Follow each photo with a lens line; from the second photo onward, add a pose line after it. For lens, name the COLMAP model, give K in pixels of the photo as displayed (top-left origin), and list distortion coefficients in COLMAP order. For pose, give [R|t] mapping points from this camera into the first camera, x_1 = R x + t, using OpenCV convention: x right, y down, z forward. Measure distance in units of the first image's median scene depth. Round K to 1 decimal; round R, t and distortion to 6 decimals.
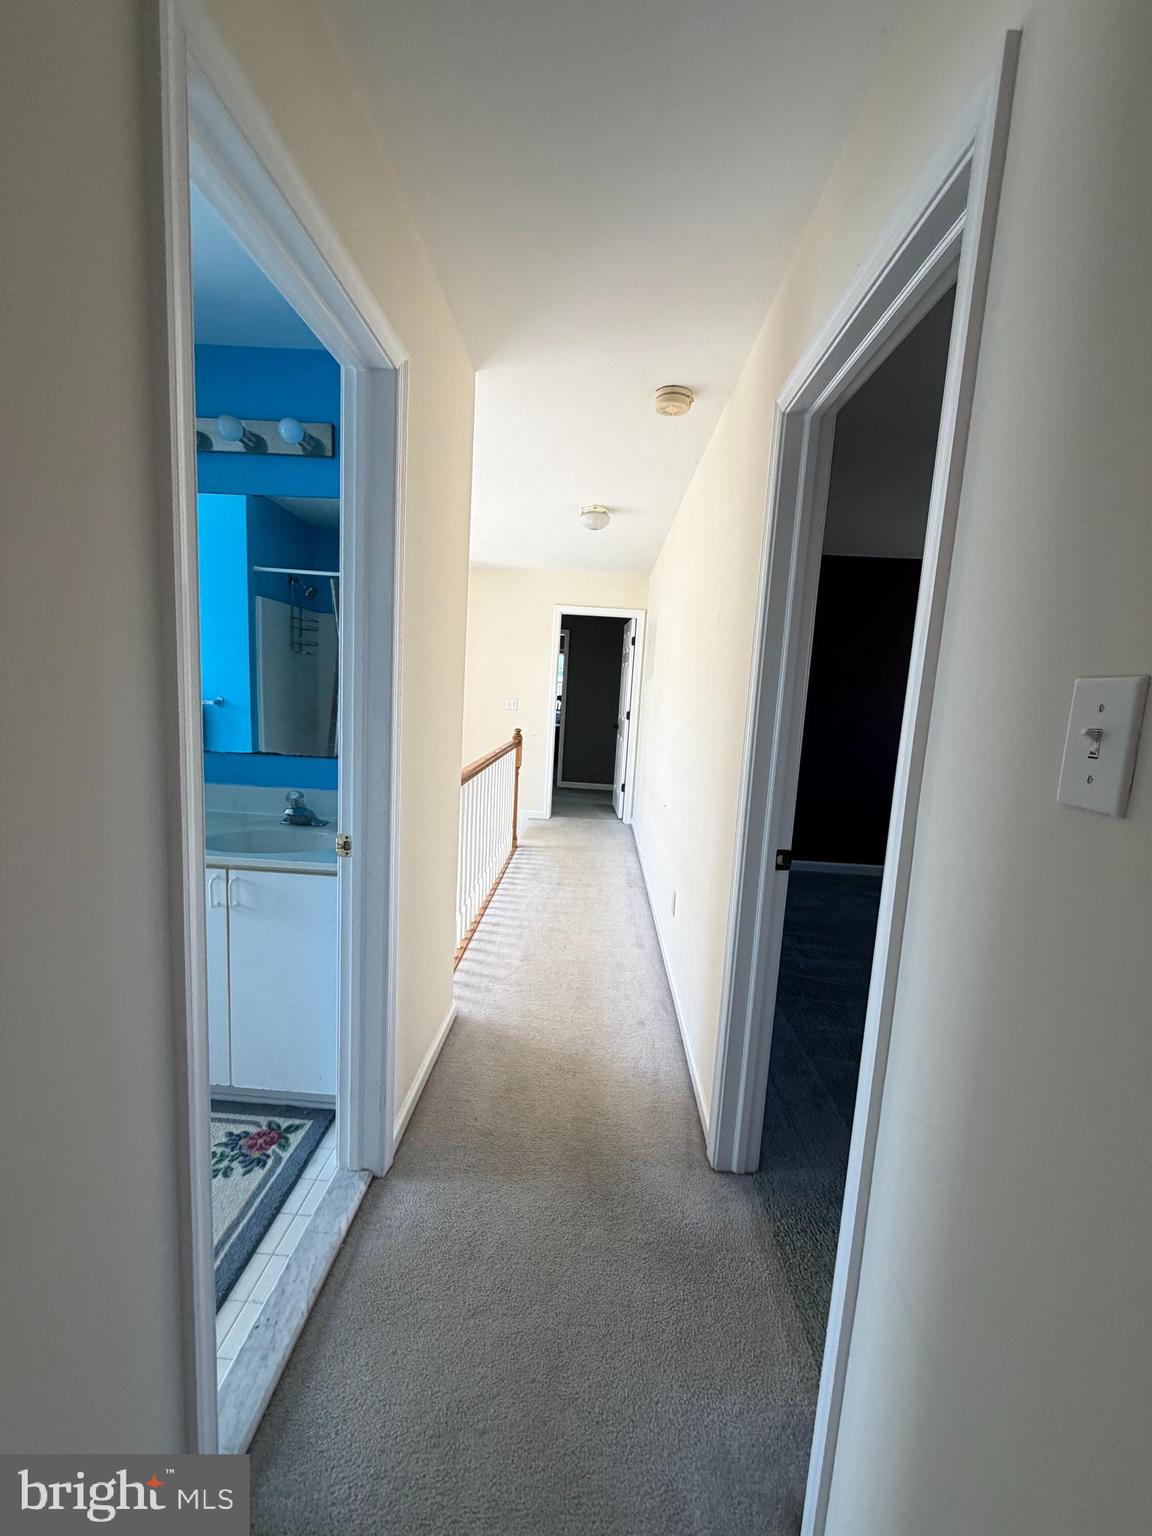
lens RADIAL K [[612.6, 0, 576.4], [0, 612.6, 767.3], [0, 0, 1]] dist [0.001149, 0.000077]
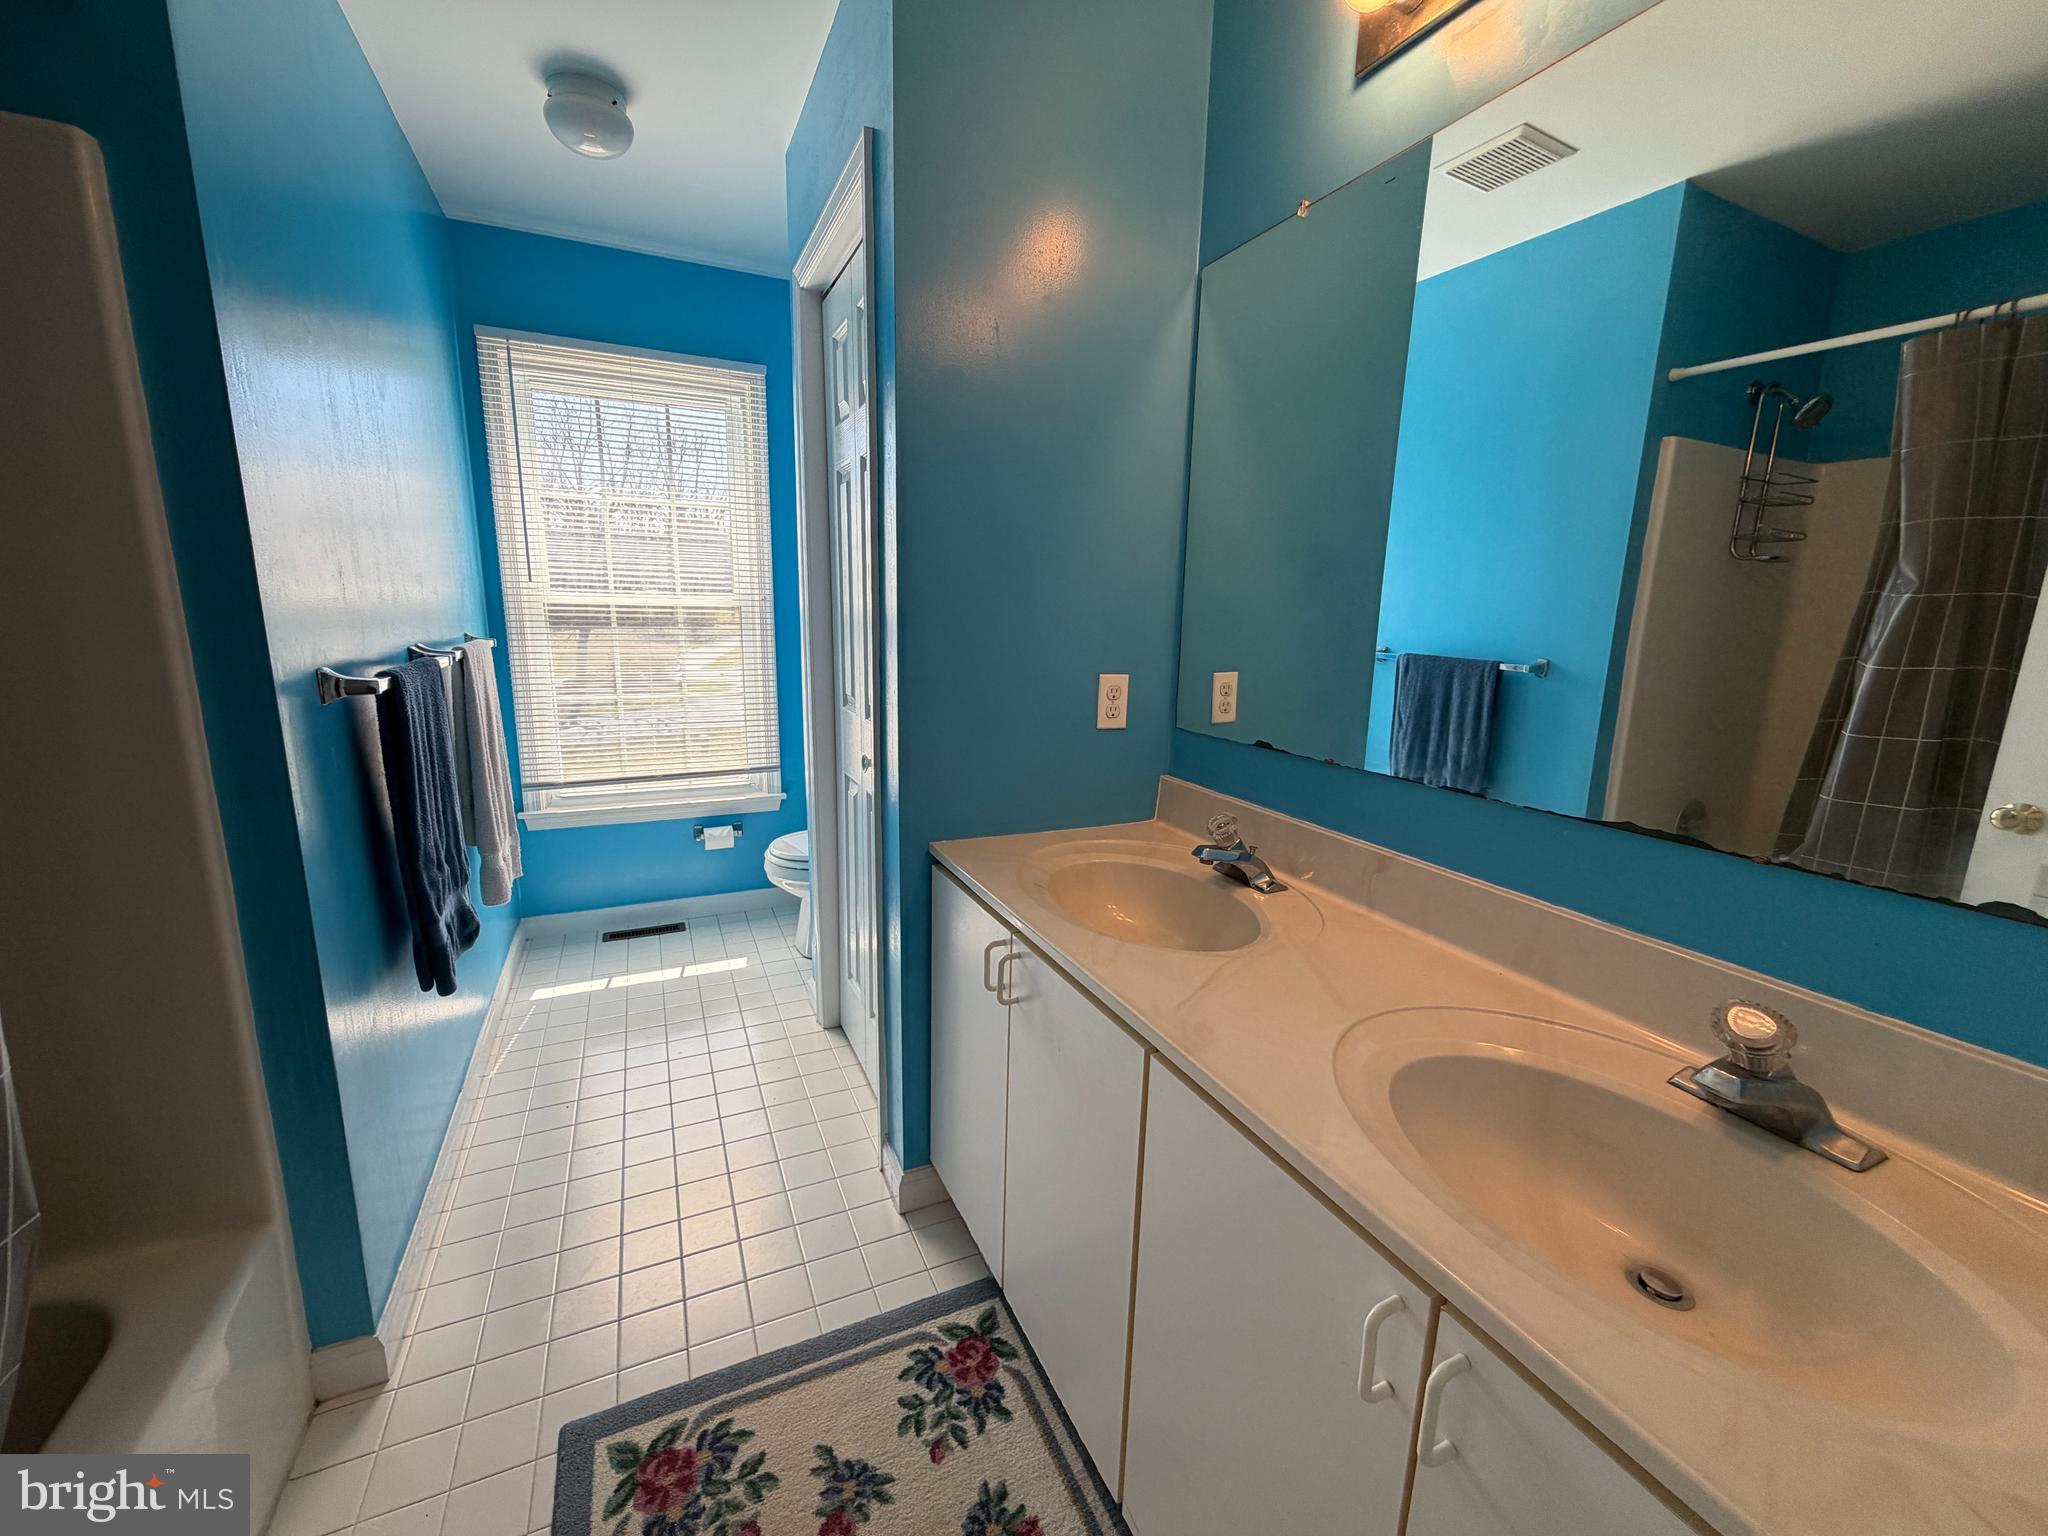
lens RADIAL K [[816.9, 0, 1022.6], [0, 816.9, 772.5], [0, 0, 1]] dist [0.001149, 0.000077]
pose [[0.458043, 0.131677, -0.879123, -0.181581], [-0.113818, 0.989515, 0.088910, -0.033719], [0.881613, 0.059335, 0.468228, 0.324320]]
